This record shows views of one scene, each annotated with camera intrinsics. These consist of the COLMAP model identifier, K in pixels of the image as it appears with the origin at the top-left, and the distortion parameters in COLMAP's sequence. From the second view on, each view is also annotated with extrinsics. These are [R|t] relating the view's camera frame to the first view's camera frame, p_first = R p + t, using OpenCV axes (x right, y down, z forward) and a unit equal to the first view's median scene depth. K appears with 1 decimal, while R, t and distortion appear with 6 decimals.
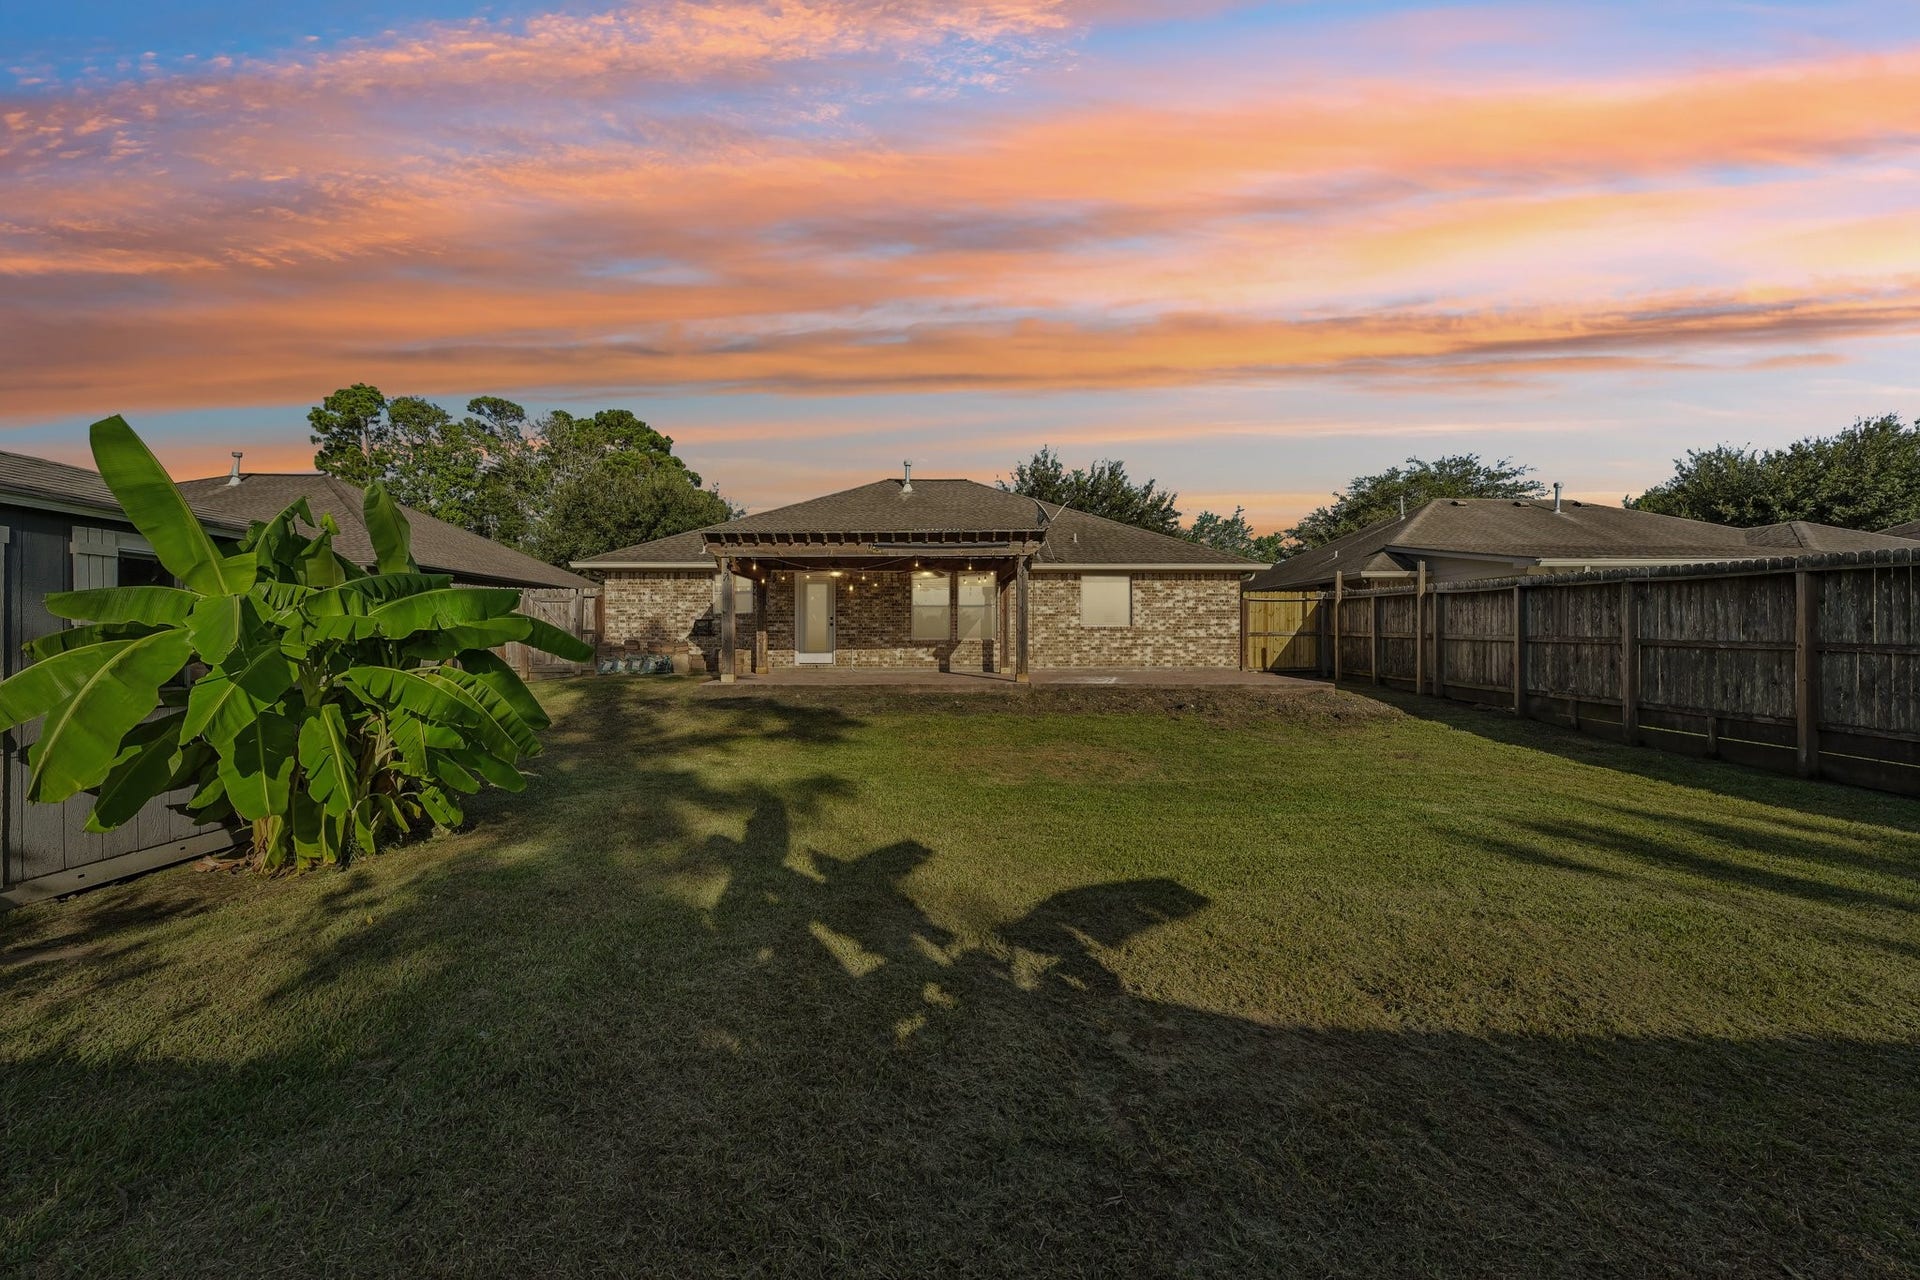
lens RADIAL K [[764.3, 0, 961.7], [0, 764.3, 636.2], [0, 0, 1]] dist [0.007283, -0.000456]
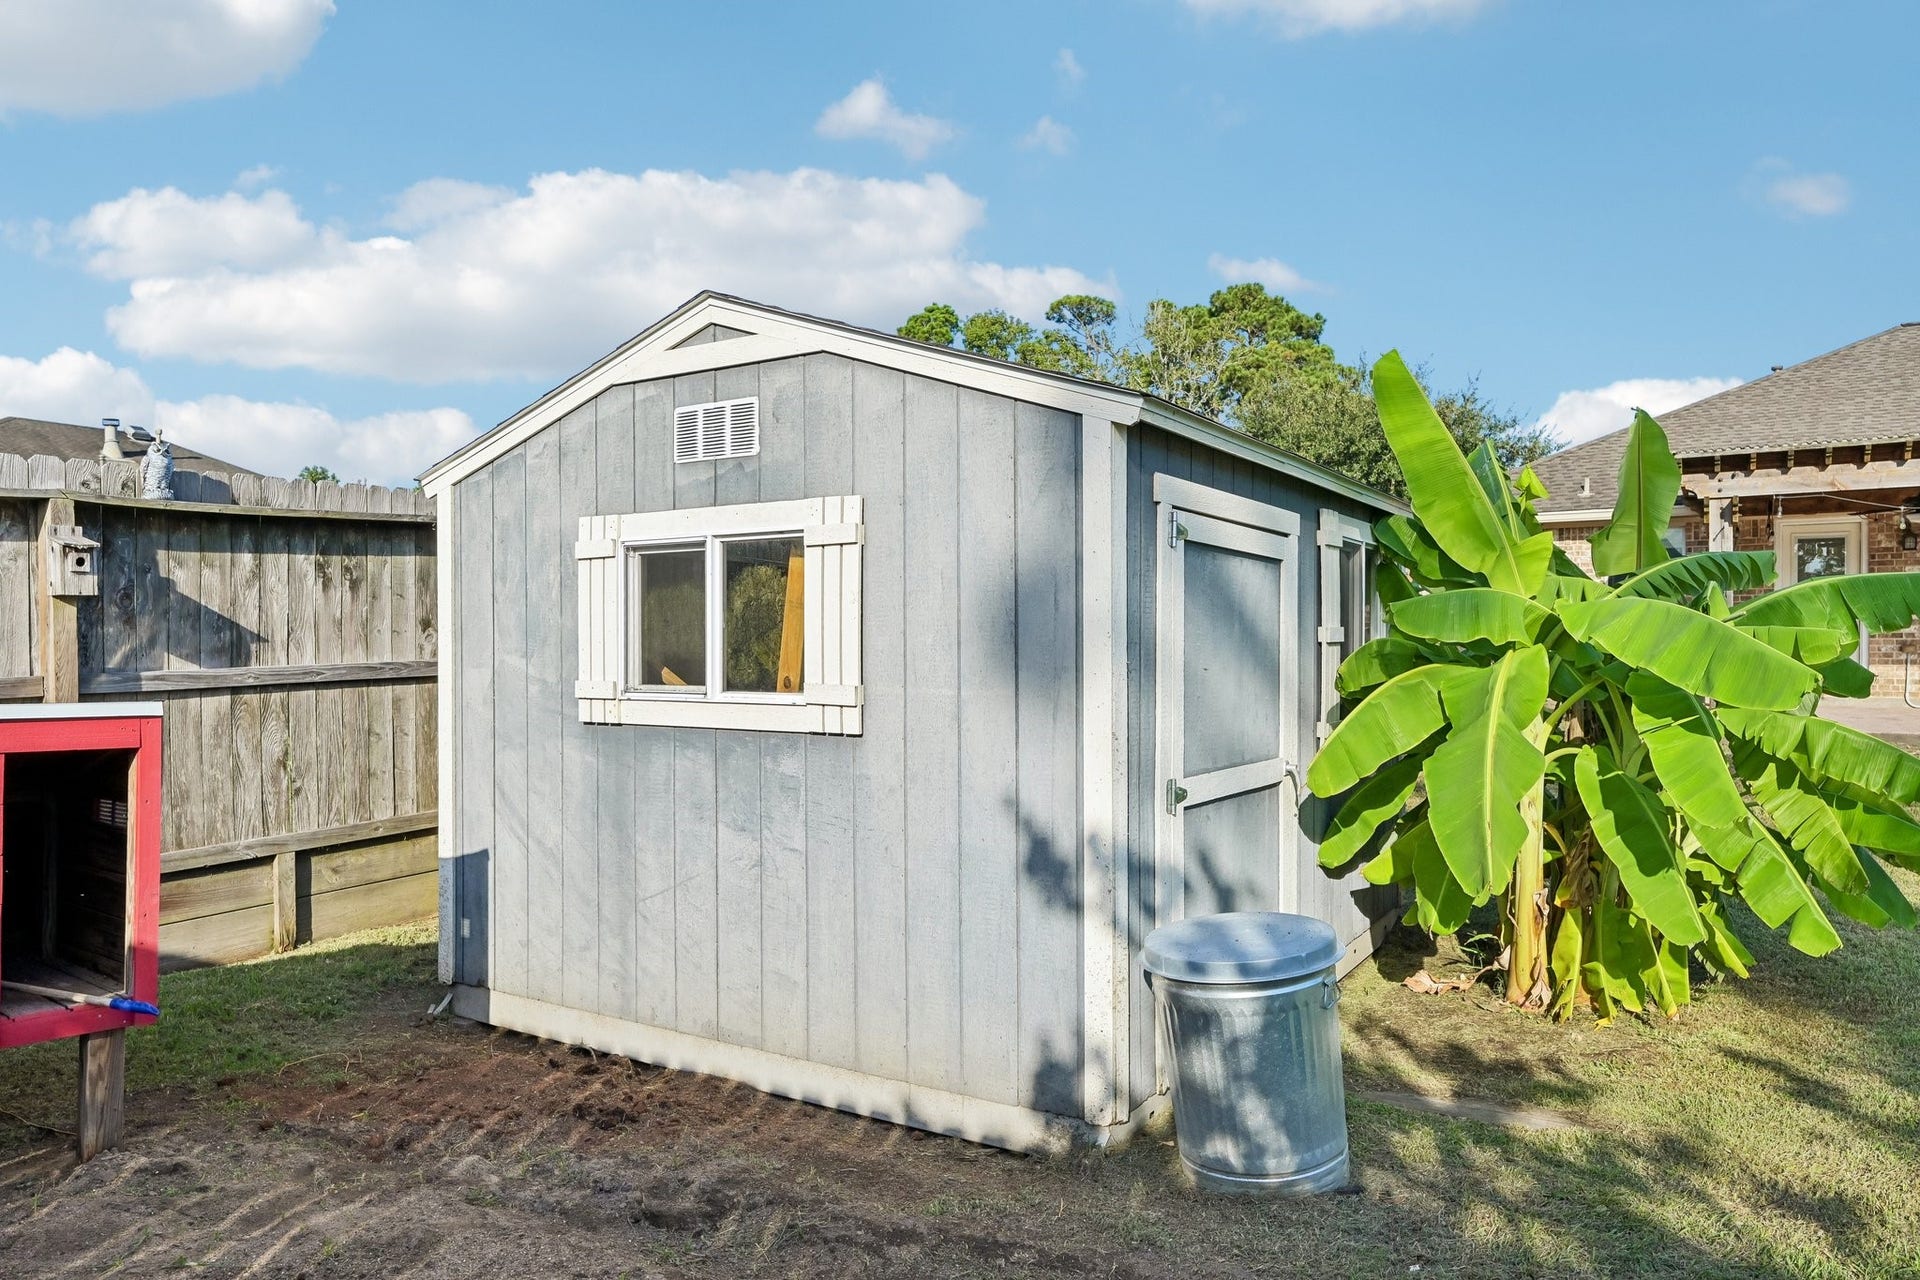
lens RADIAL K [[1255.3, 0, 957.7], [0, 1255.3, 641.4], [0, 0, 1]] dist [-0.000394, -0.001059]
pose [[0.825347, -0.001239, -0.564625, -0.191337], [0.005451, 0.999968, 0.005773, -0.006335], [0.564600, -0.007842, 0.825327, -0.045615]]
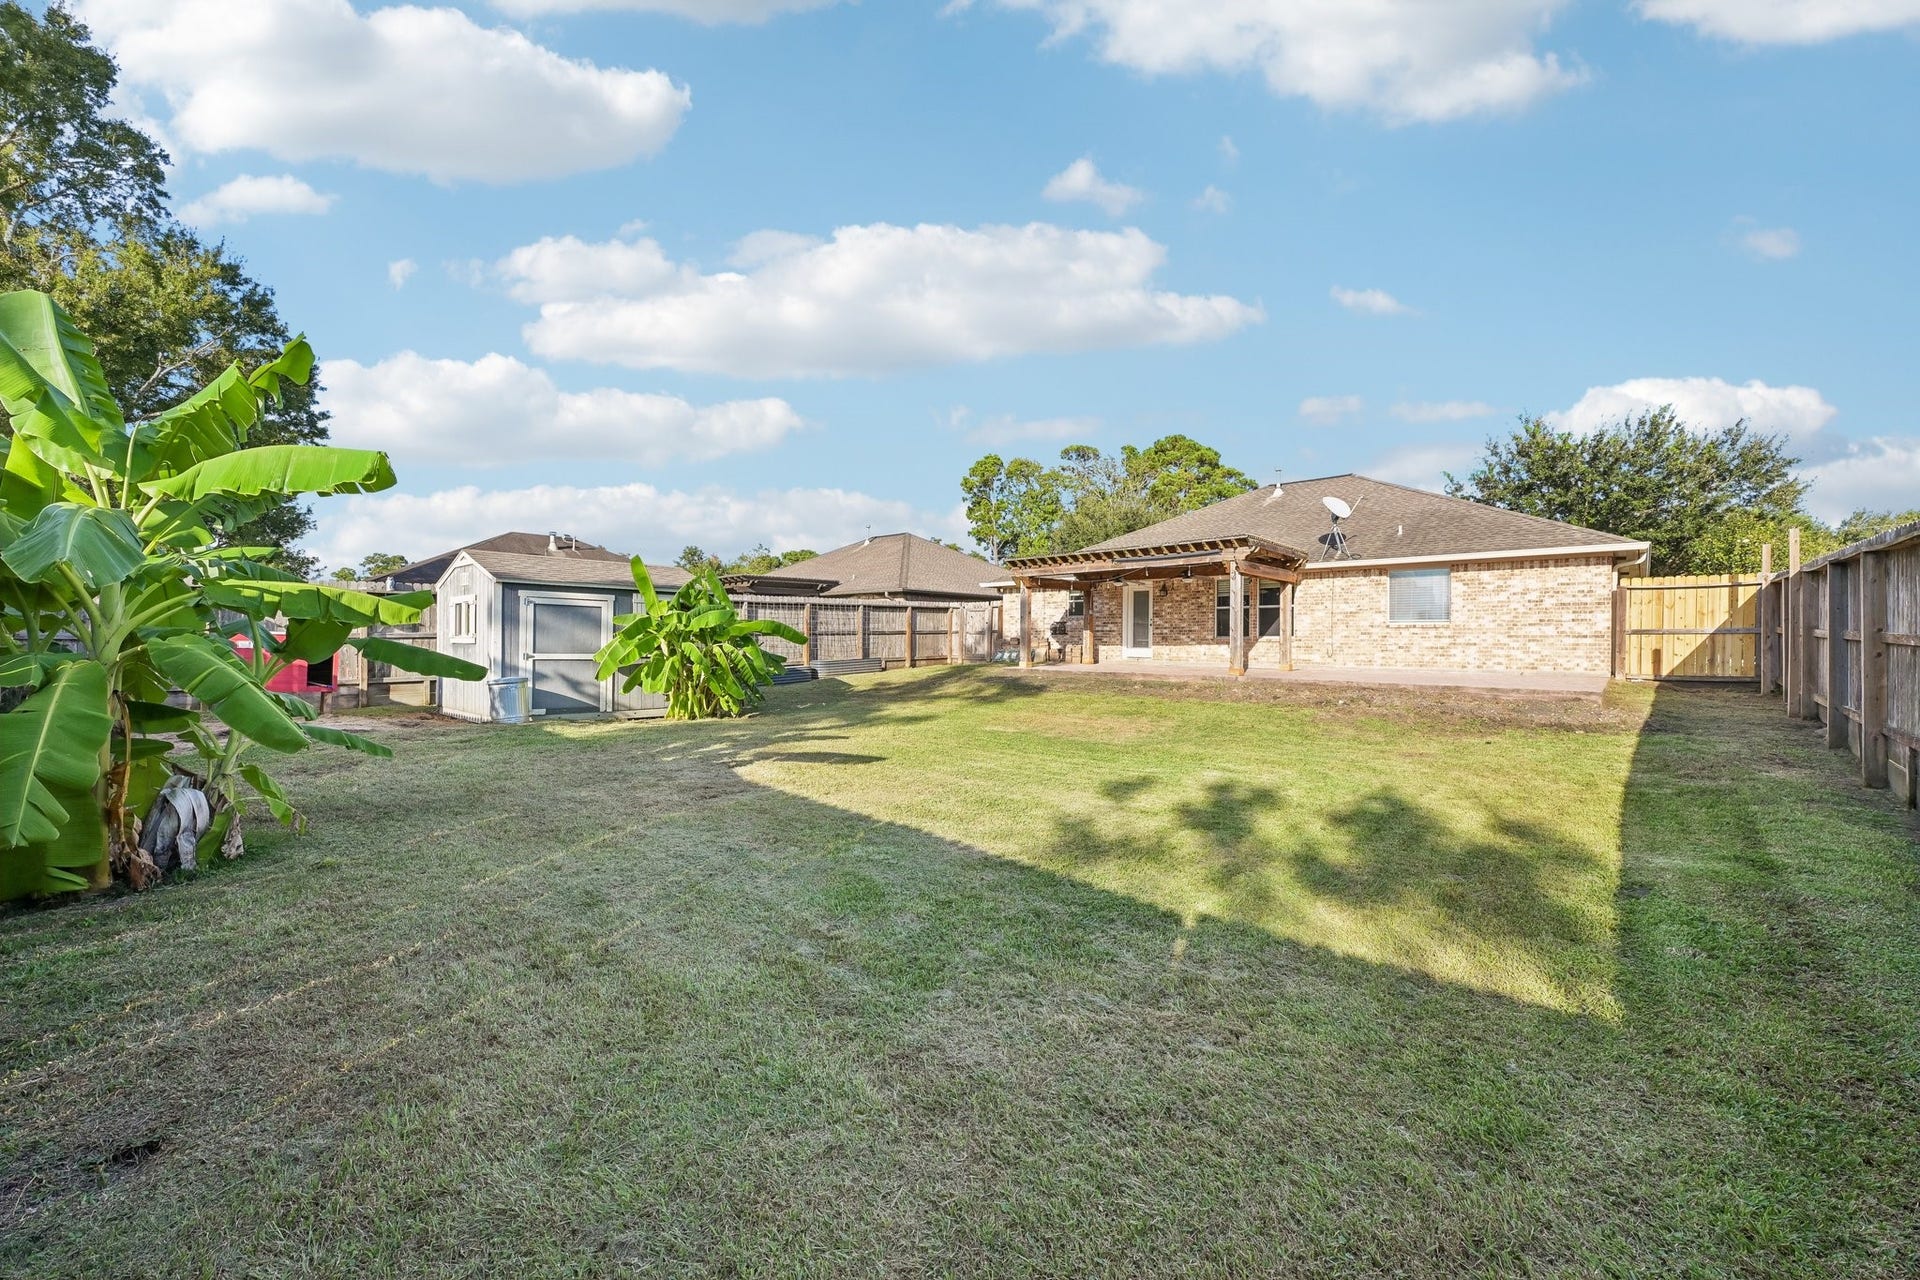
lens RADIAL K [[764.3, 0, 959.3], [0, 764.3, 638.9], [0, 0, 1]] dist [0.007283, -0.000456]
pose [[0.711159, 0.003424, -0.703023, 0.449098], [-0.003393, 0.999993, 0.001437, 0.005903], [0.703023, 0.001363, 0.711166, -0.053253]]
